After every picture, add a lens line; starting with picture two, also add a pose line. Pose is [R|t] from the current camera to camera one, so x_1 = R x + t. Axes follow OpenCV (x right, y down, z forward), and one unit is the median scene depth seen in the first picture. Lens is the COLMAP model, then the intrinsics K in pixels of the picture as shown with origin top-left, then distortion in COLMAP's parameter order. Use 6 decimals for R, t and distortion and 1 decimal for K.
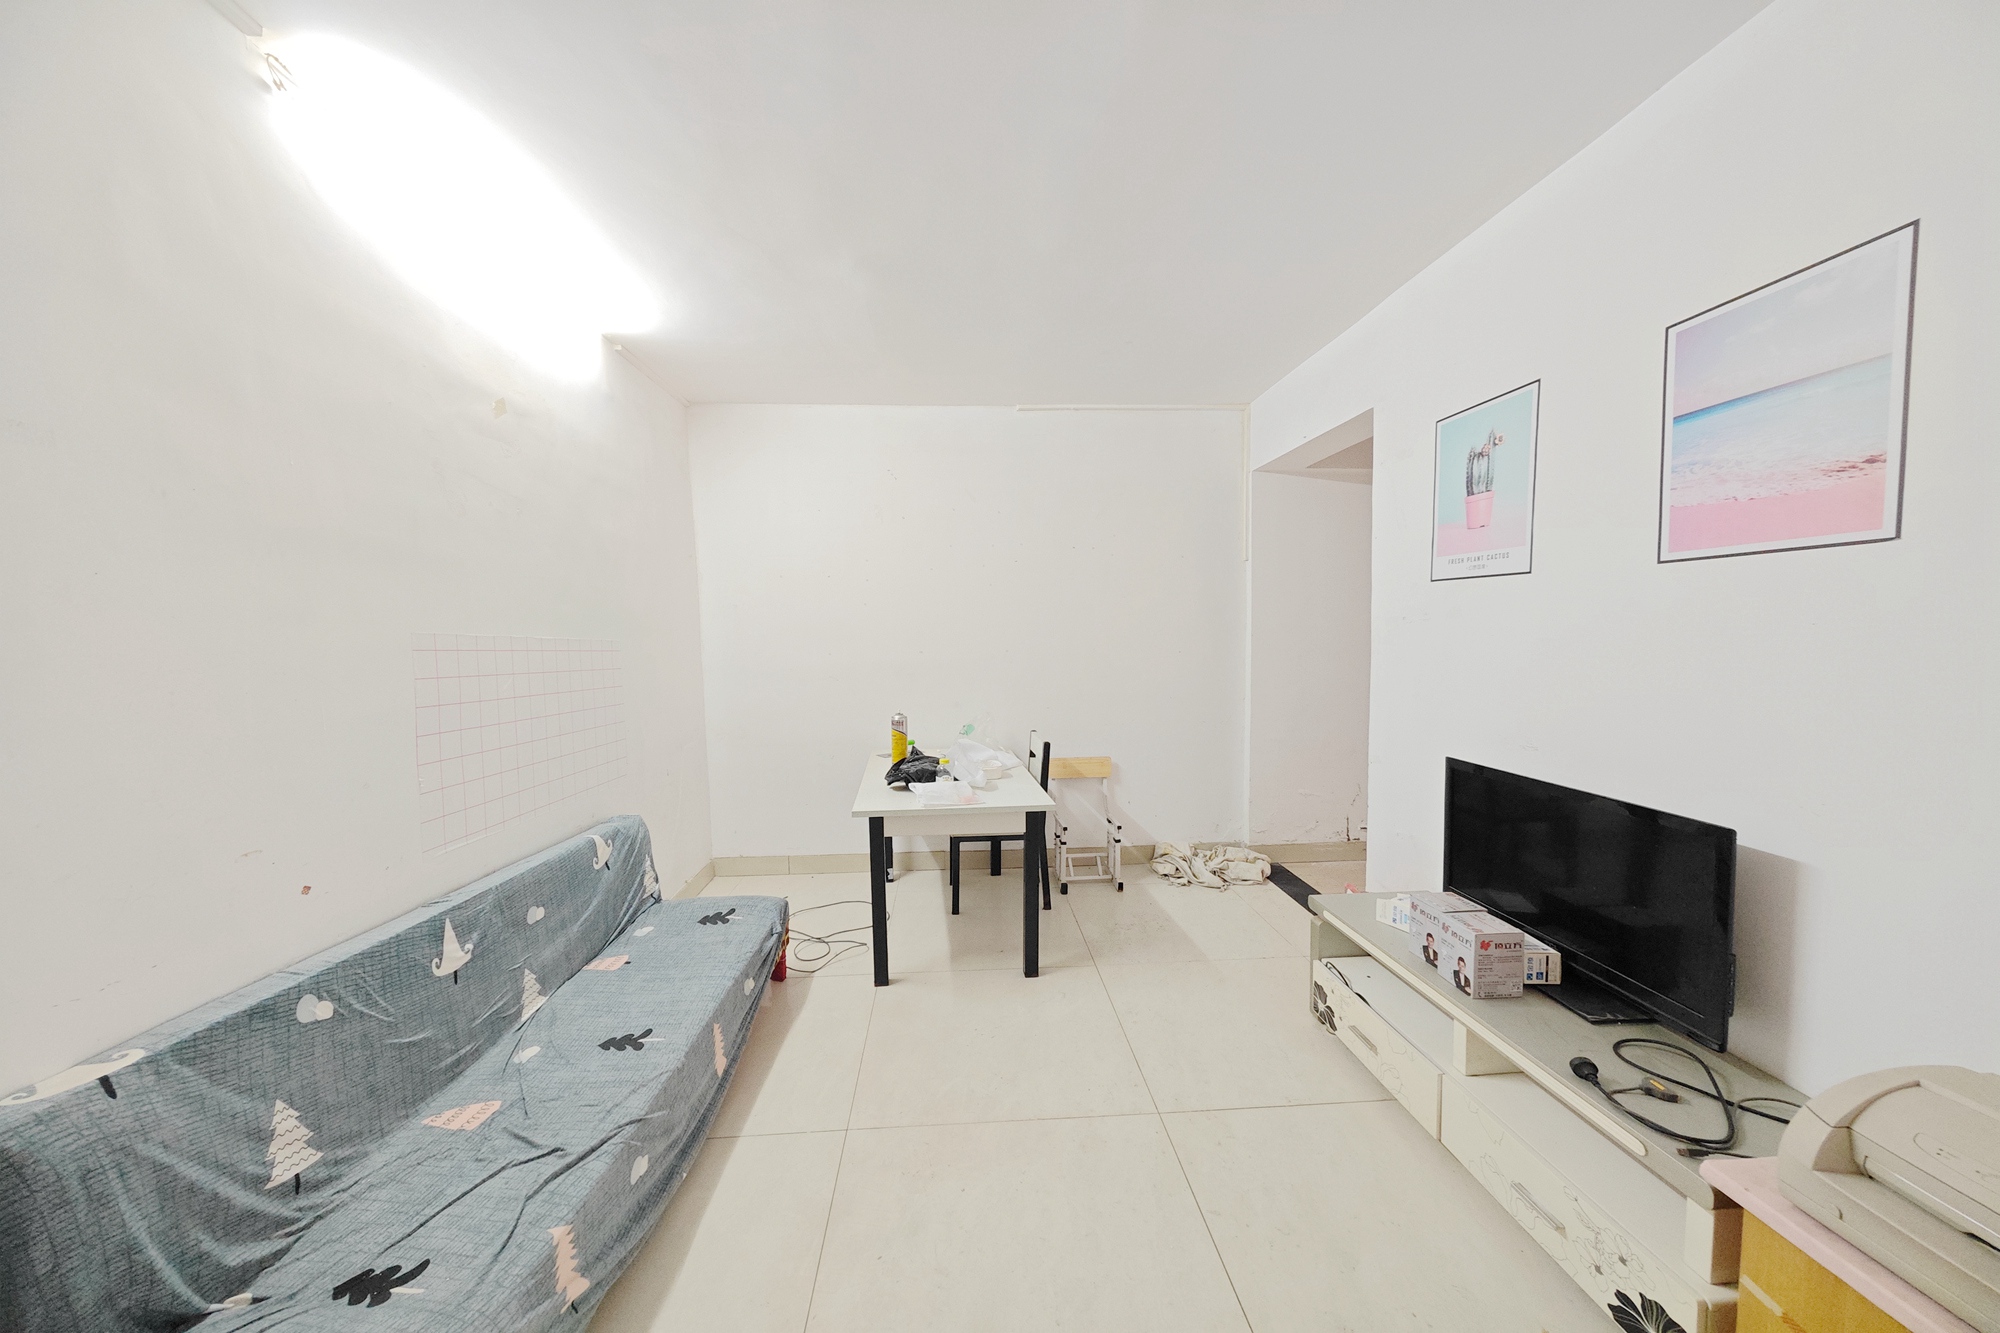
lens RADIAL K [[697.6, 0, 1000.0], [0, 697.6, 666.5], [0, 0, 1]] dist [-0.000731, -0.000335]
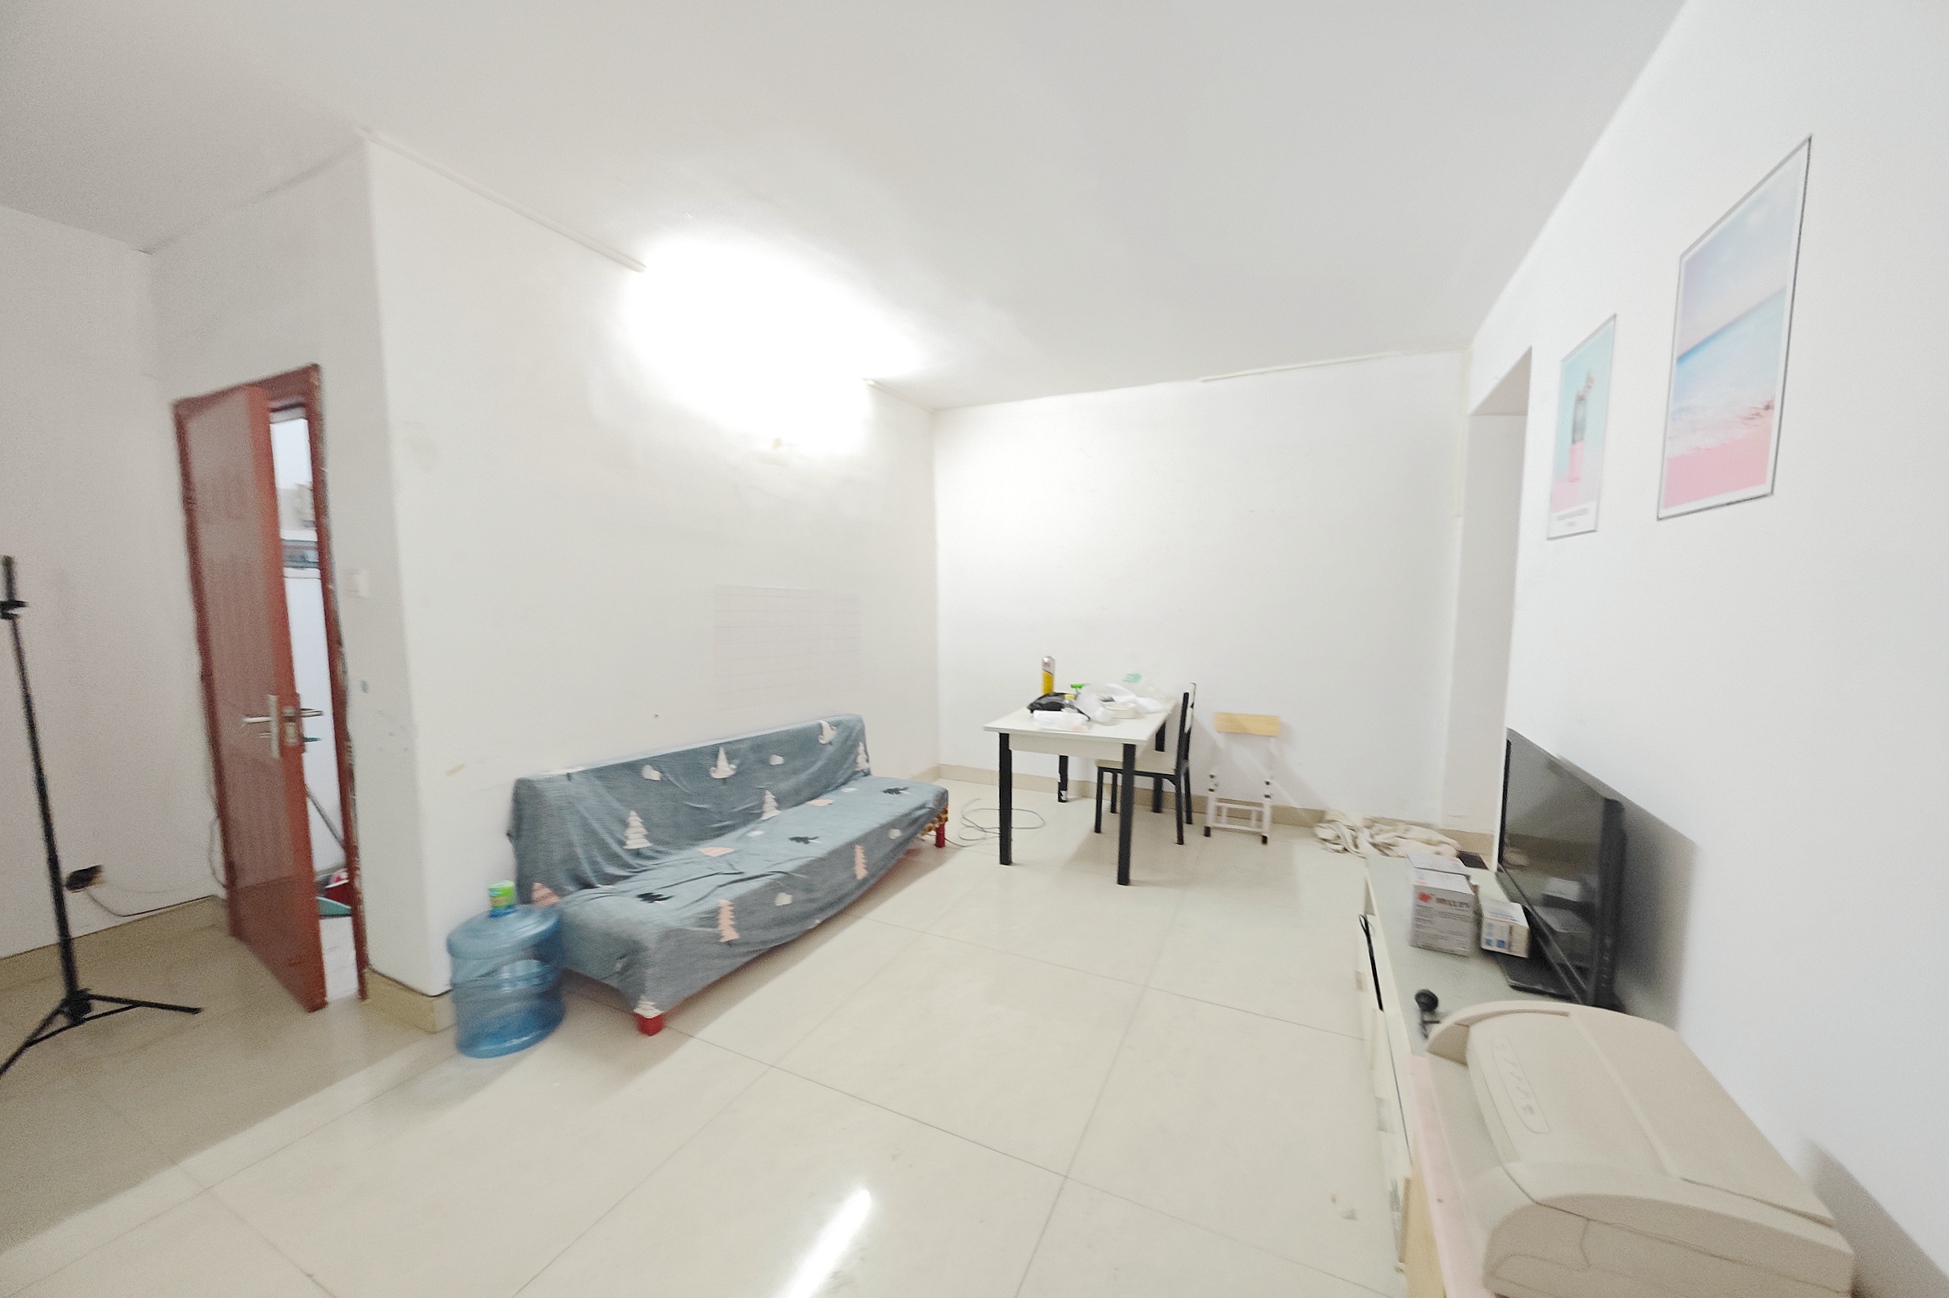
lens RADIAL K [[694.2, 0, 974.5], [0, 694.2, 649.0], [0, 0, 1]] dist [-0.000974, 0.000059]
pose [[0.874598, 0.054253, -0.481804, 0.499449], [-0.039081, 0.998375, 0.041479, 0.013399], [0.483271, -0.017449, 0.875297, -0.184823]]
